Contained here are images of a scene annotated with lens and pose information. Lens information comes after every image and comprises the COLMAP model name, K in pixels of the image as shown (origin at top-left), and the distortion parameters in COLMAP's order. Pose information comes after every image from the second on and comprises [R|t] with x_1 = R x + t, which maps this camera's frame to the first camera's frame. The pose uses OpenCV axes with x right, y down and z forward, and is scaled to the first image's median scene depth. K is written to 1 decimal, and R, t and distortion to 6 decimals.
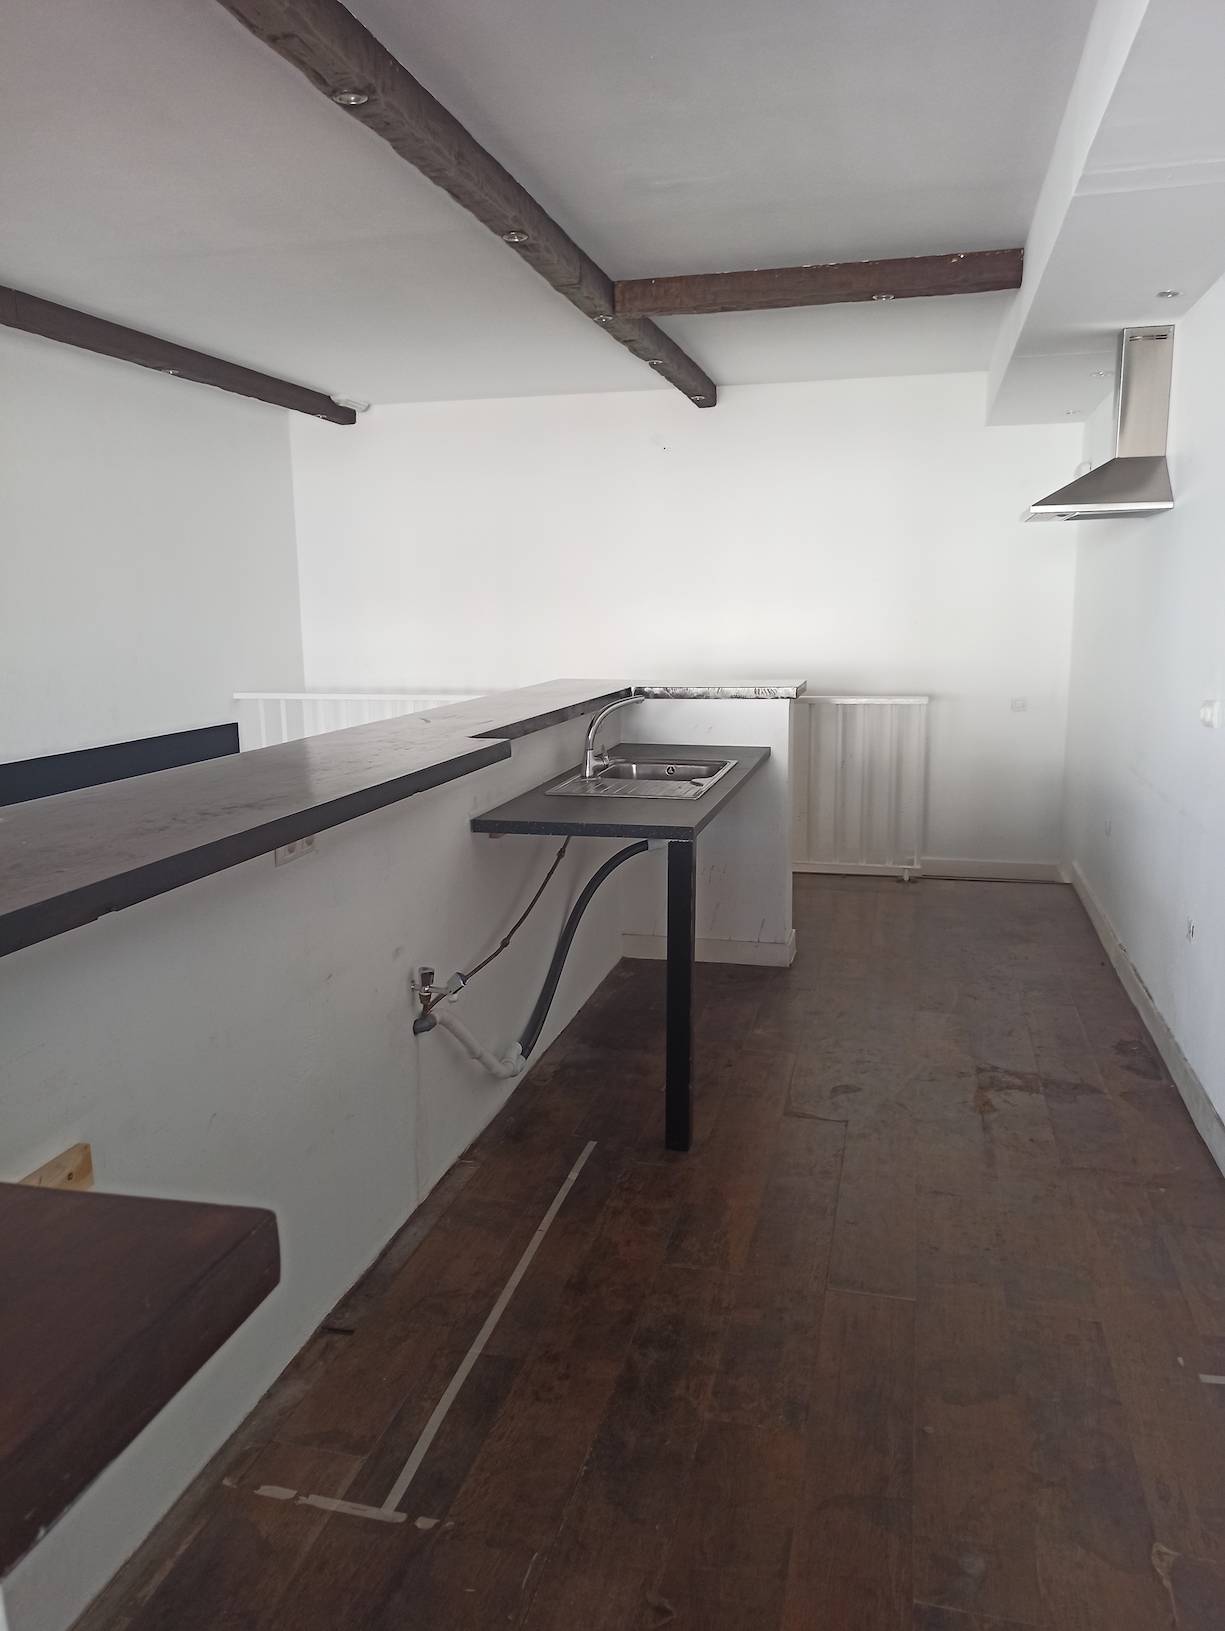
lens RADIAL K [[1205.6, 0, 618.8], [0, 1205.6, 811.1], [0, 0, 1]] dist [0.053700, -0.043462]
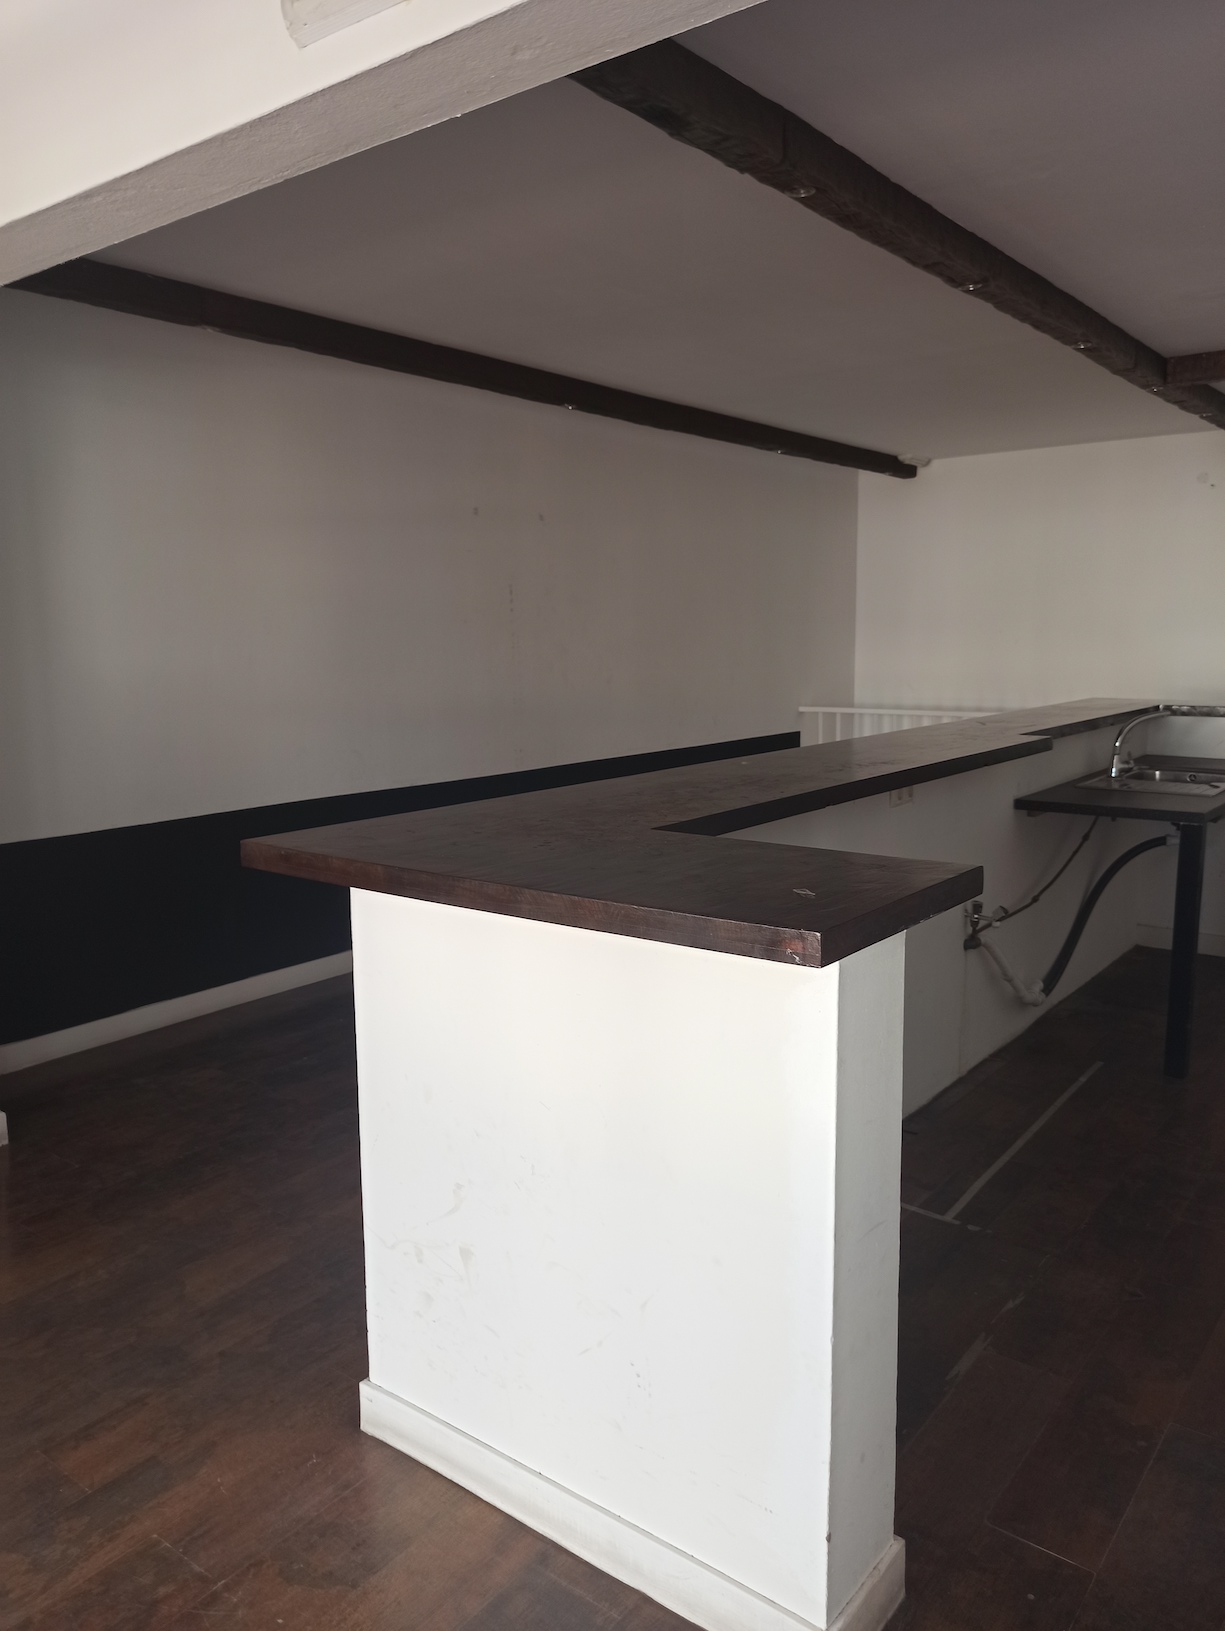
lens RADIAL K [[1209.9, 0, 621.3], [0, 1209.9, 813.1], [0, 0, 1]] dist [0.065673, -0.096997]
pose [[0.916711, 0.059587, -0.395083, 0.007030], [-0.067157, 0.997728, -0.005346, 0.049031], [0.393867, 0.031433, 0.918630, -0.321686]]
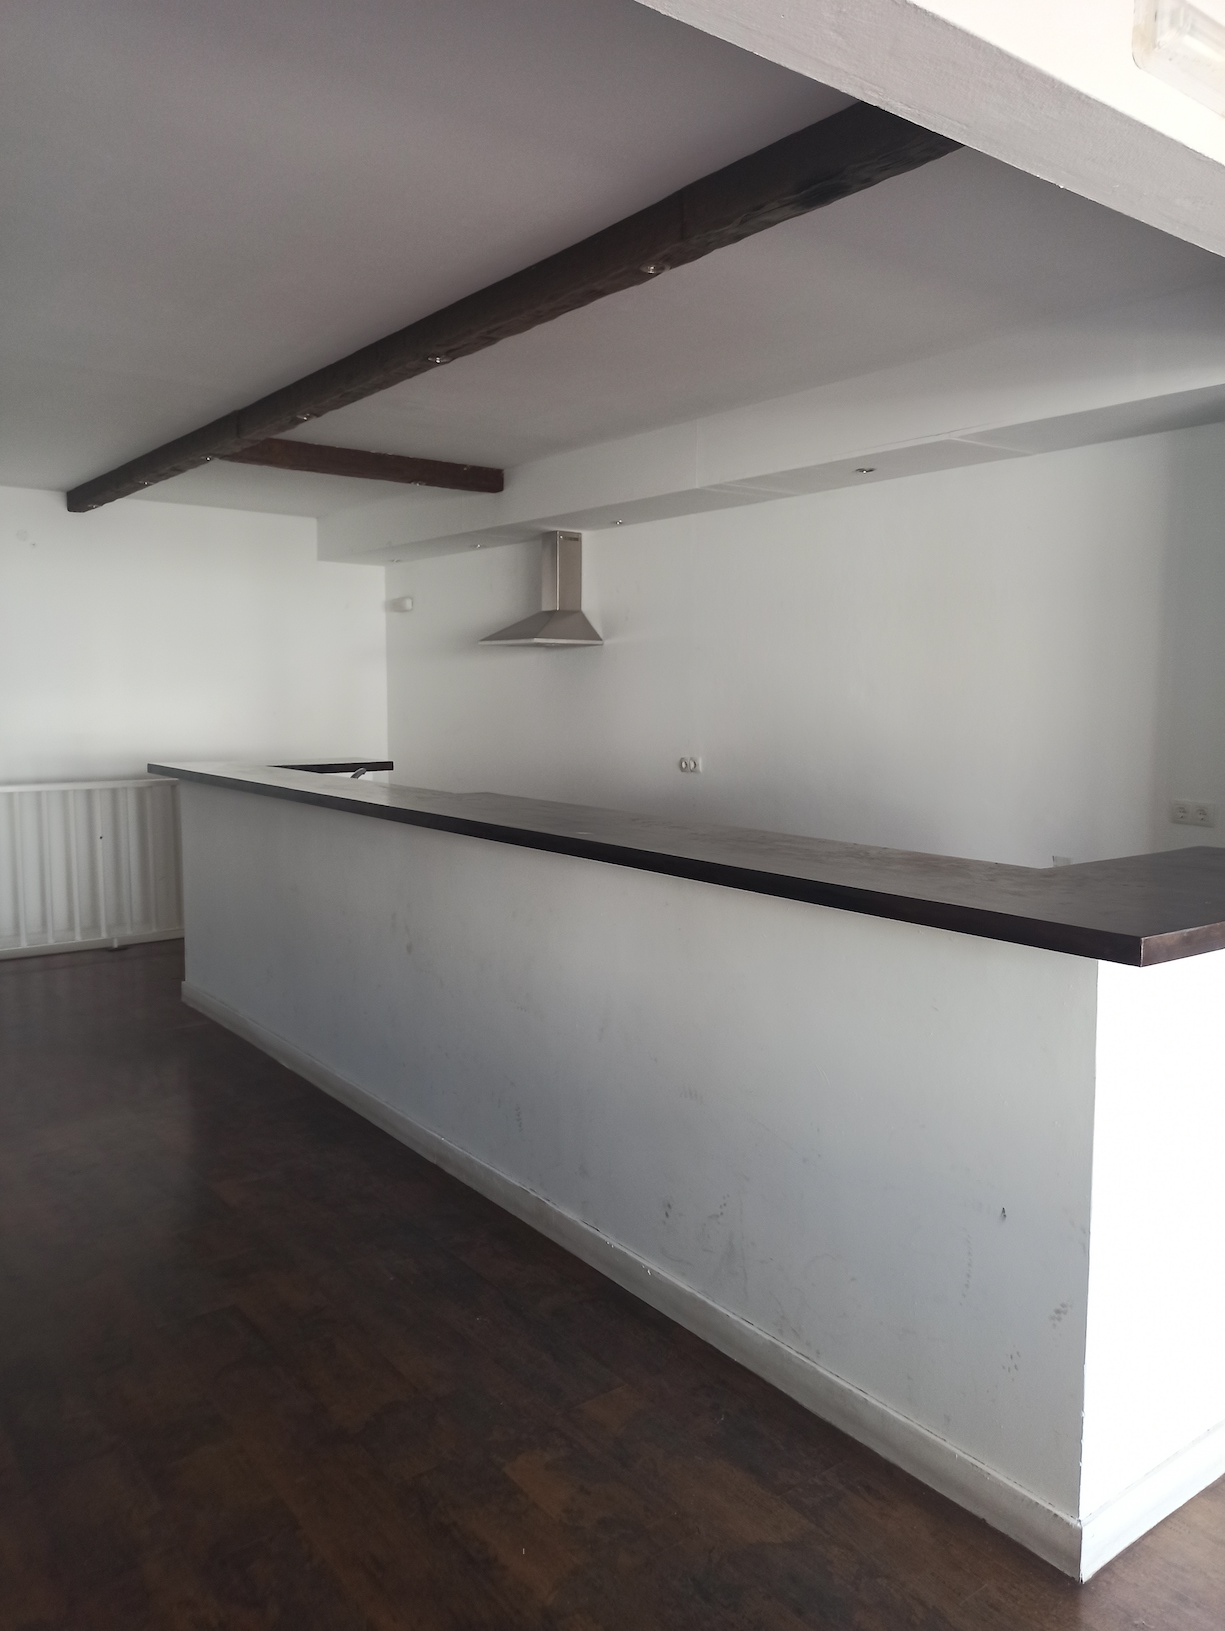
lens RADIAL K [[1205.6, 0, 618.8], [0, 1205.6, 811.1], [0, 0, 1]] dist [0.053700, -0.043462]
pose [[0.625859, -0.061234, 0.777529, -0.867627], [0.120140, 0.992584, -0.018533, 0.006258], [-0.770628, 0.105011, 0.628574, -0.014982]]
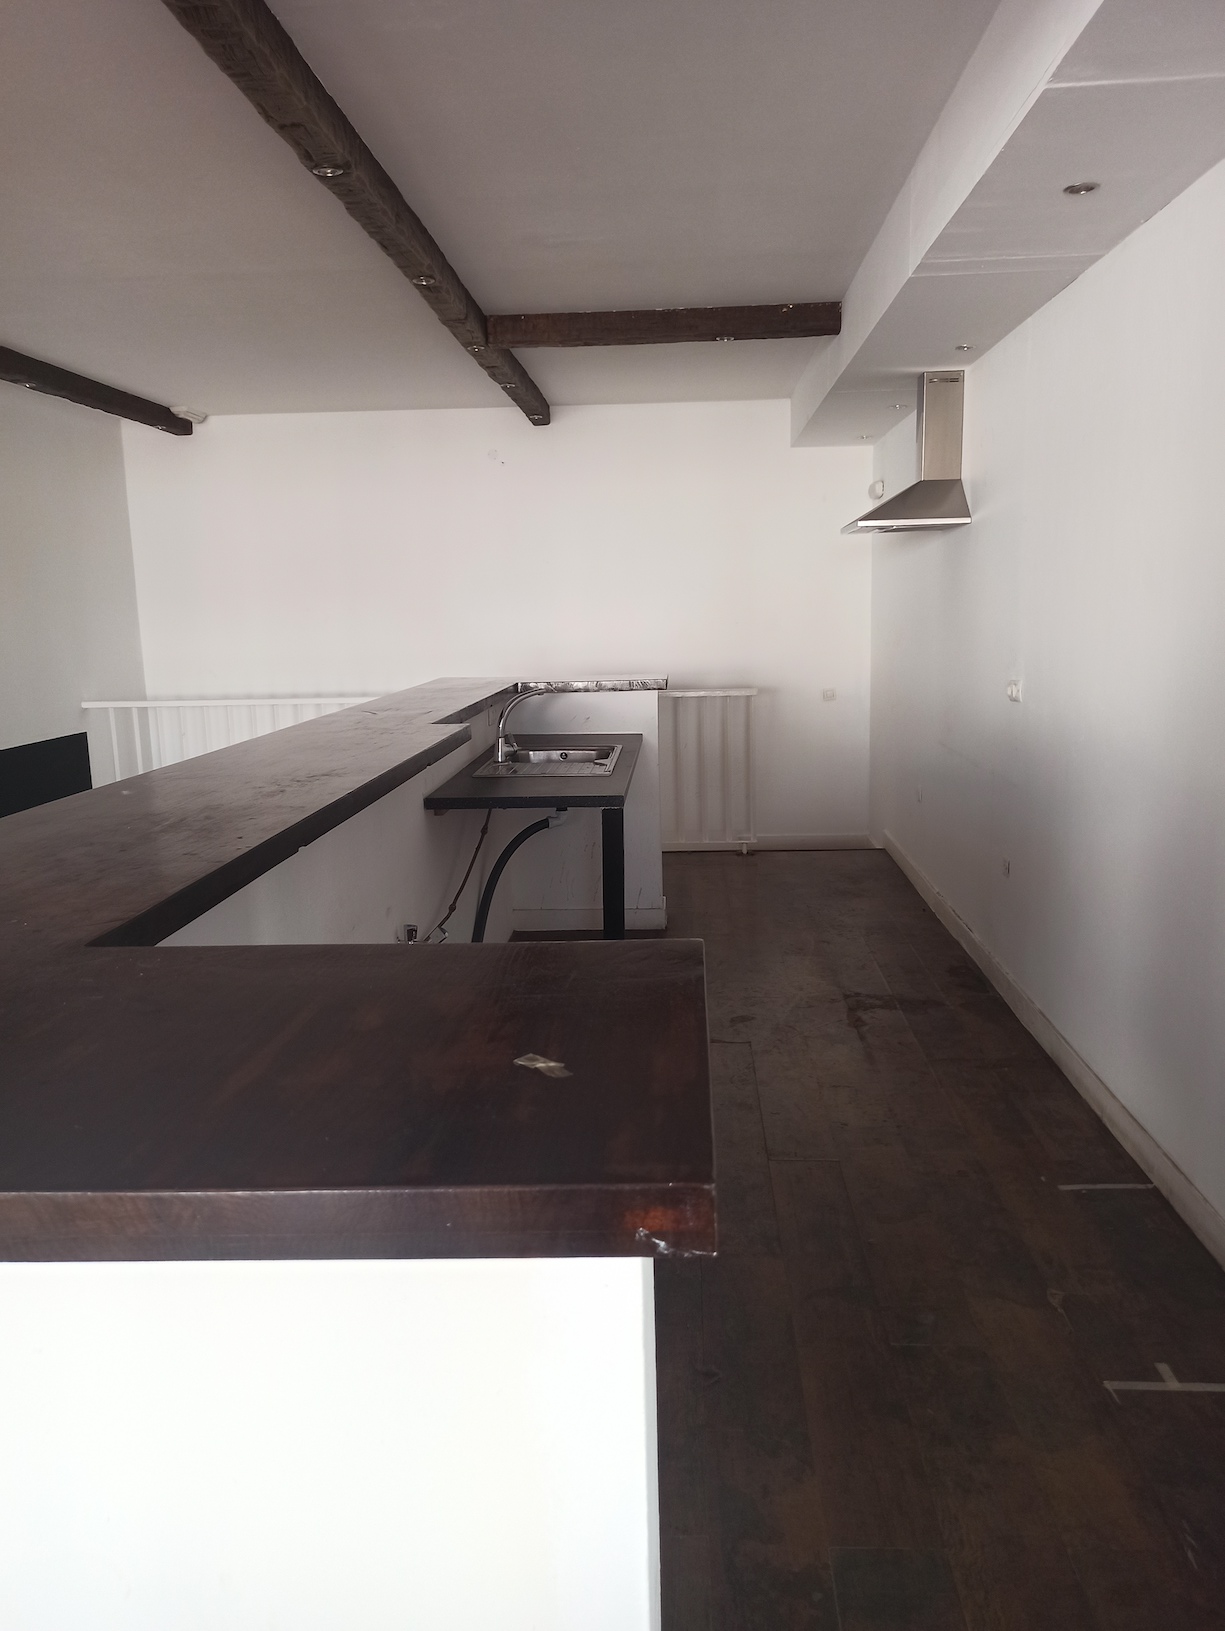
lens RADIAL K [[1209.9, 0, 621.3], [0, 1209.9, 813.1], [0, 0, 1]] dist [0.065673, -0.096997]
pose [[0.981796, -0.043227, 0.184956, -0.129065], [0.044093, 0.999027, -0.000572, 0.025117], [-0.184752, 0.008717, 0.982747, -0.126614]]
